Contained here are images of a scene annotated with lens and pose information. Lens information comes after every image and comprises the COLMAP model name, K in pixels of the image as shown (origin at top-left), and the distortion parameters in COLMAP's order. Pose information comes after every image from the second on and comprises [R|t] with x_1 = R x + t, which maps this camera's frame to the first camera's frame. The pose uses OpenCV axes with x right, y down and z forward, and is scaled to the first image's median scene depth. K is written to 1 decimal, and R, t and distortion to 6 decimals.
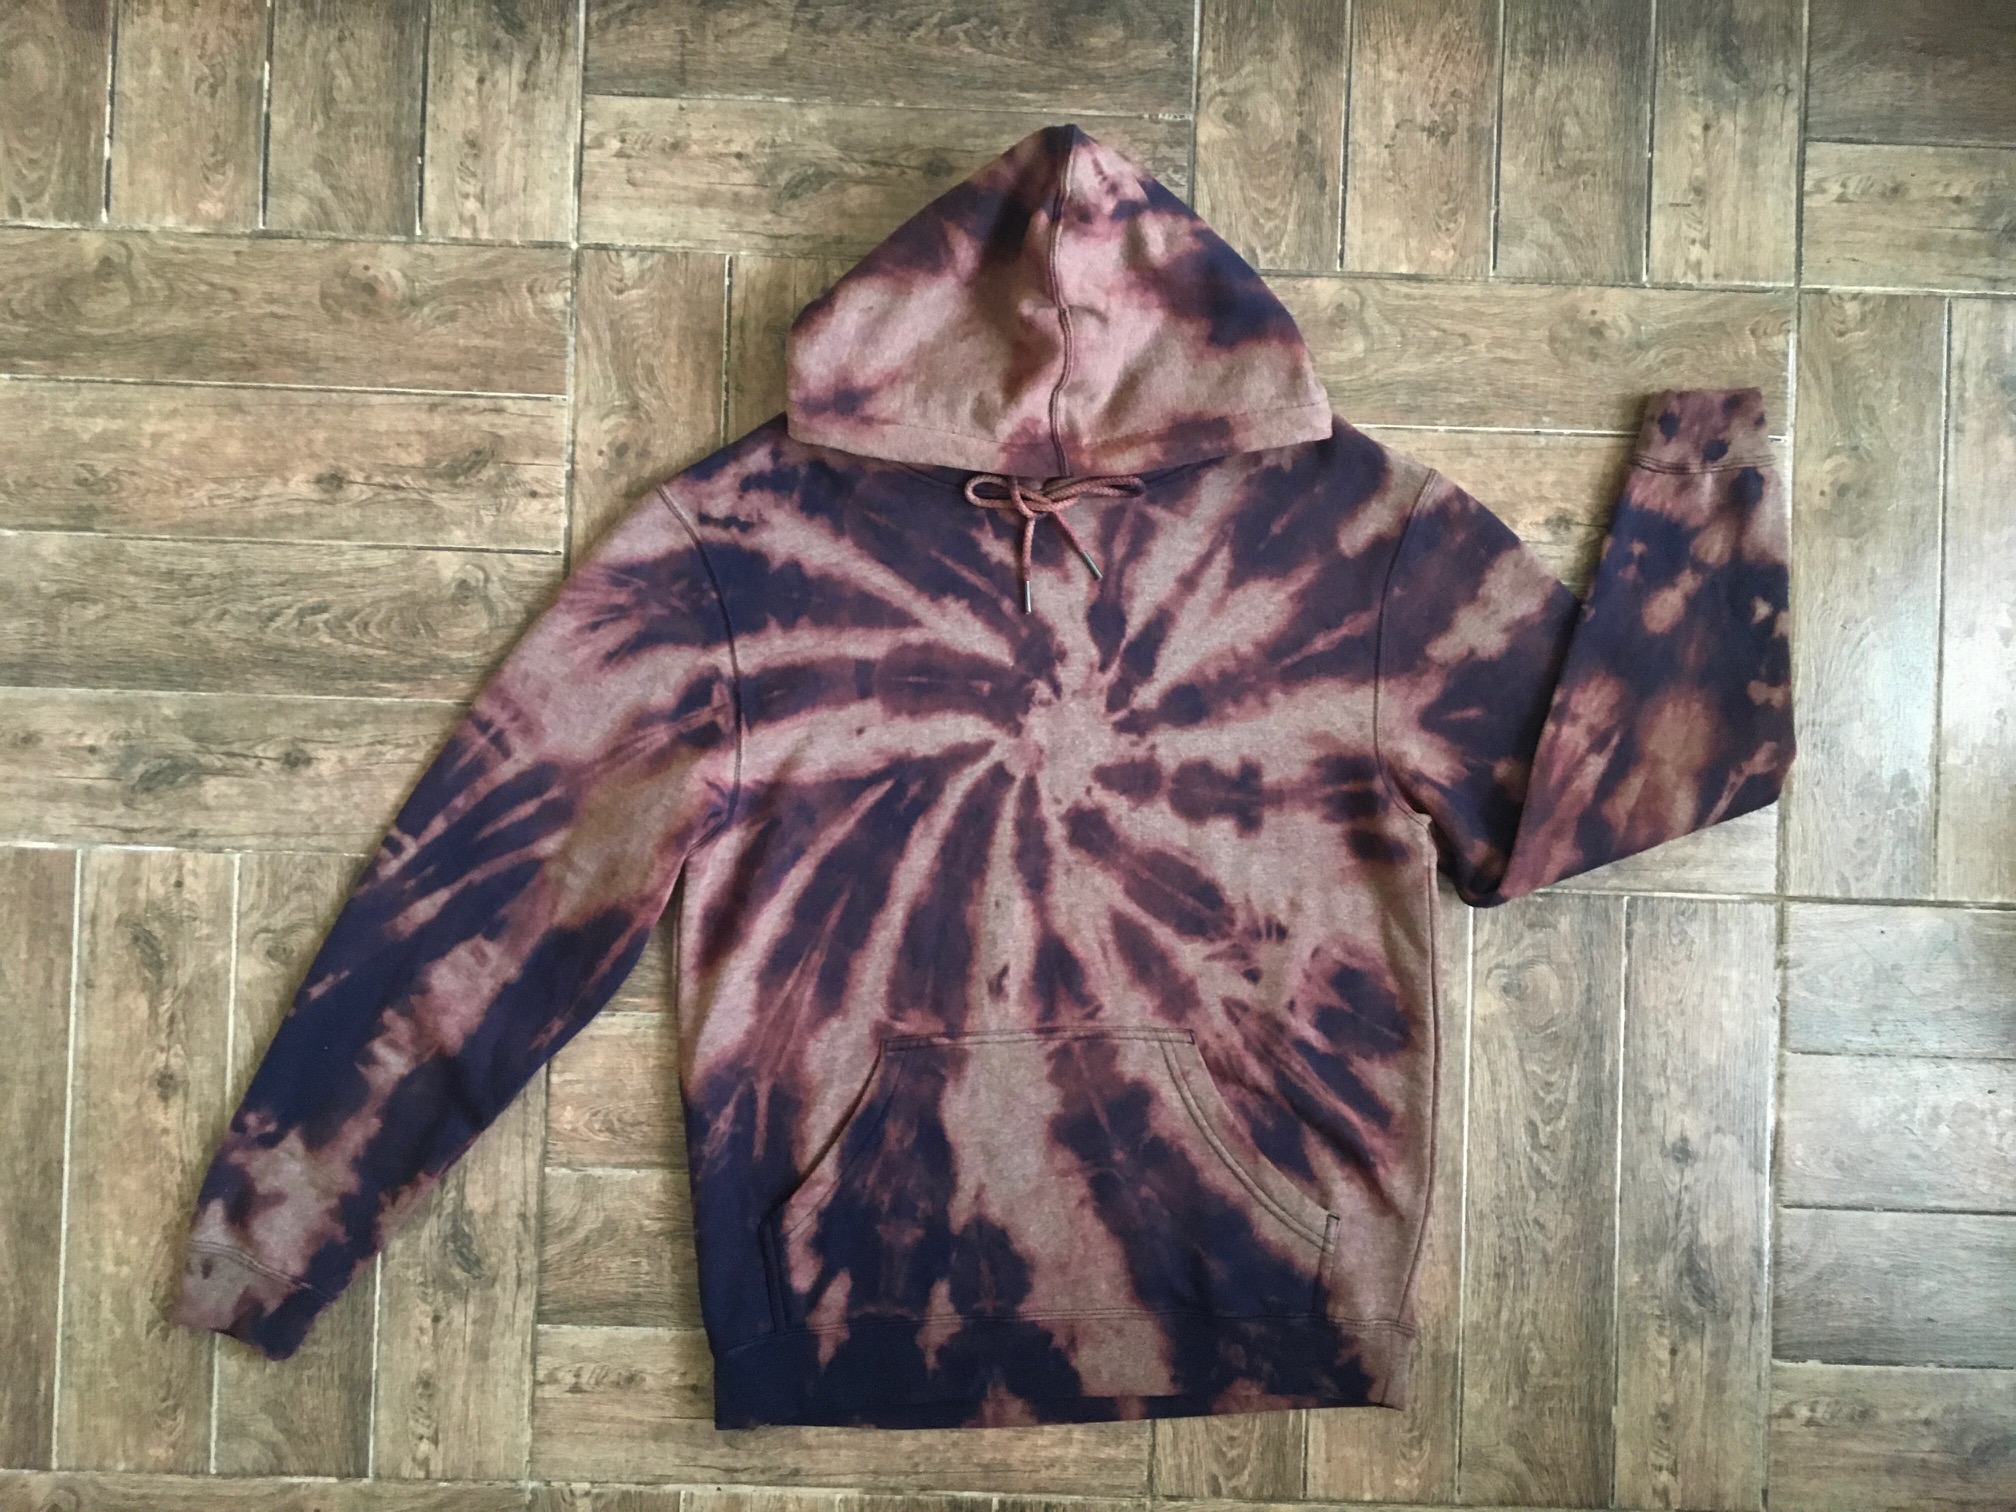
lens RADIAL K [[1697.2, 0, 1015.3], [0, 1697.2, 752.5], [0, 0, 1]] dist [0.019729, -0.014326]
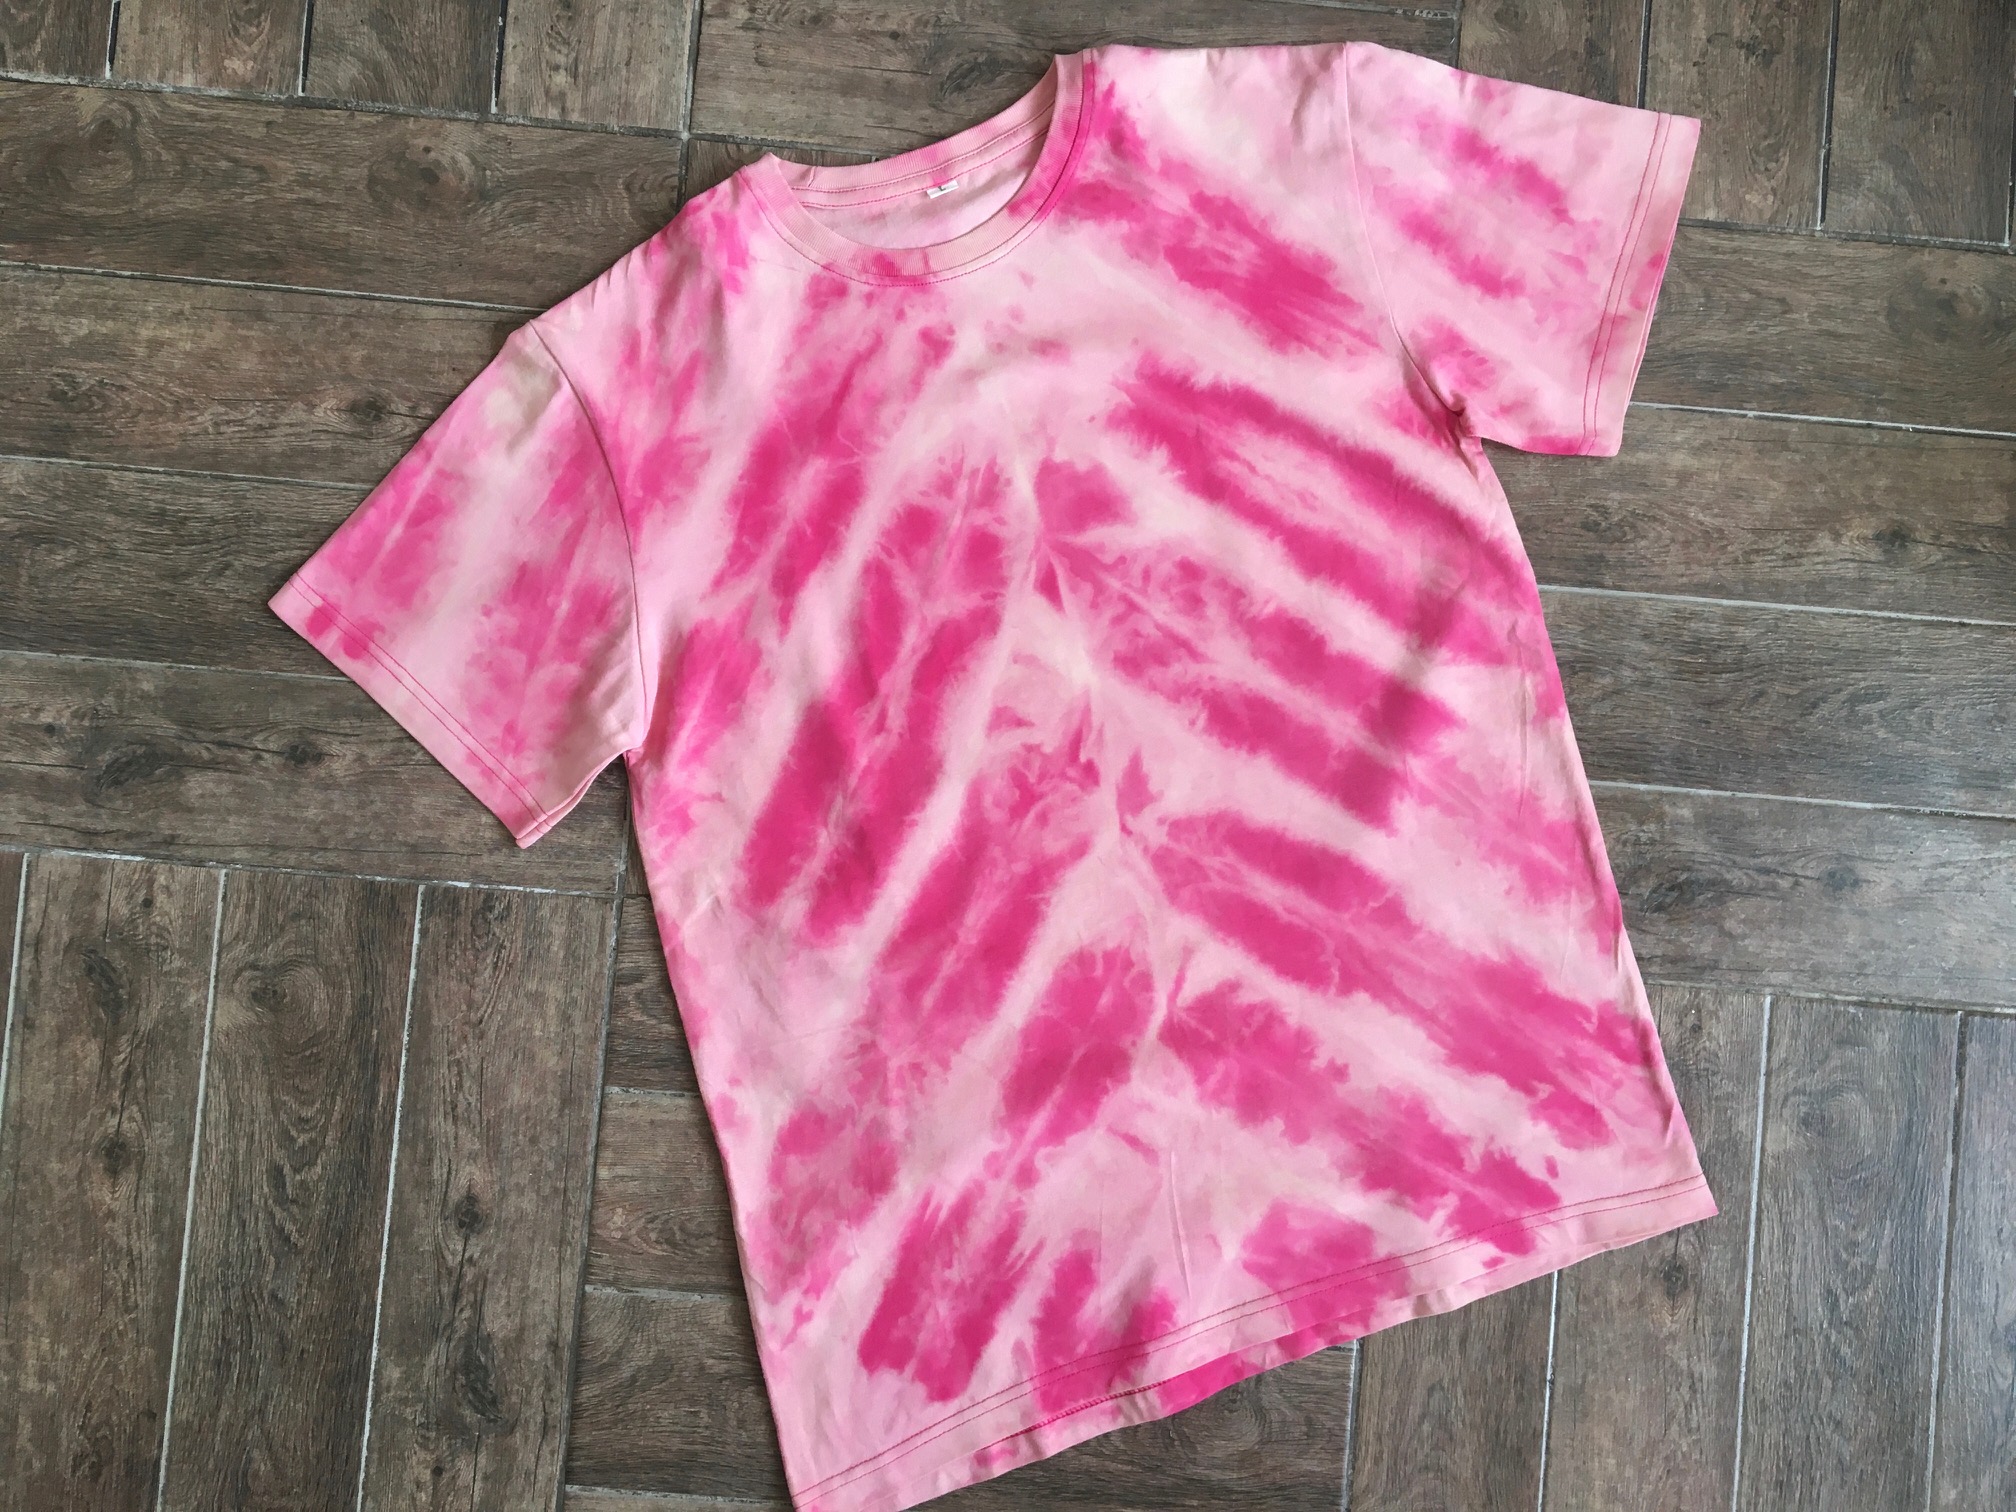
lens RADIAL K [[1697.2, 0, 1005.8], [0, 1697.2, 751.8], [0, 0, 1]] dist [0.019729, -0.014326]
pose [[0.994101, 0.046347, -0.098054, -0.015797], [-0.048766, 0.998558, -0.022426, 0.004402], [0.096873, 0.027076, 0.994928, 0.222806]]
